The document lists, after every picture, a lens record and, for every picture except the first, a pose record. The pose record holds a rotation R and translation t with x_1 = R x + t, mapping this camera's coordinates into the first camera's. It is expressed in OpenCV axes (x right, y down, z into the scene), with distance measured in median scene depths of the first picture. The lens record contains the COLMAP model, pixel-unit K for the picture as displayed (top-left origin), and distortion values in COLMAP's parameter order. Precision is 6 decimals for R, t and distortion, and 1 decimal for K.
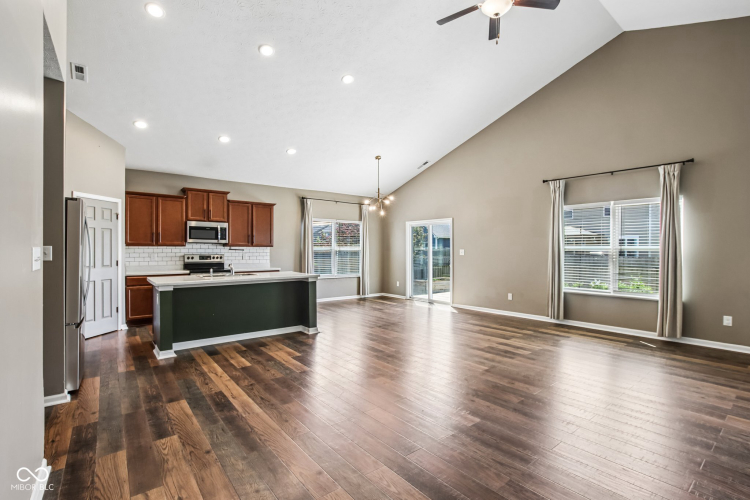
lens RADIAL K [[361.2, 0, 375.0], [0, 361.2, 250.0], [0, 0, 1]] dist [-0.053840, 0.000252]
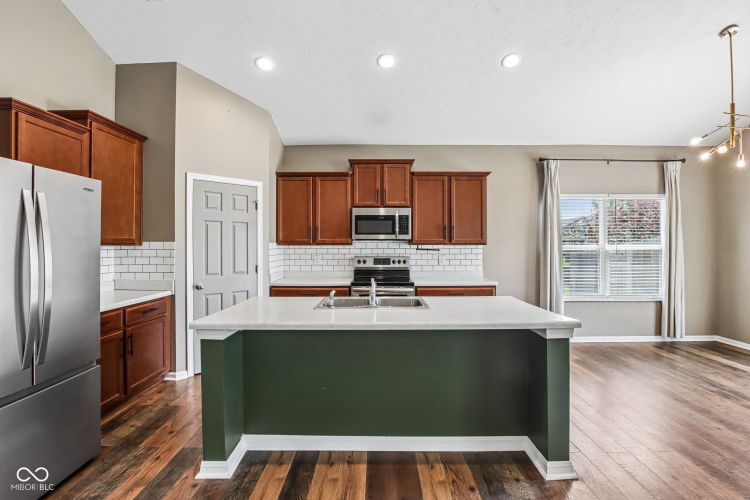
lens RADIAL K [[353.6, 0, 367.6], [0, 353.6, 247.9], [0, 0, 1]] dist [-0.026253, 0.000015]
pose [[0.780219, -0.001448, -0.625505, -0.079742], [0.003107, 0.999994, 0.001560, -0.005636], [0.625499, -0.003160, 0.780219, 0.470509]]
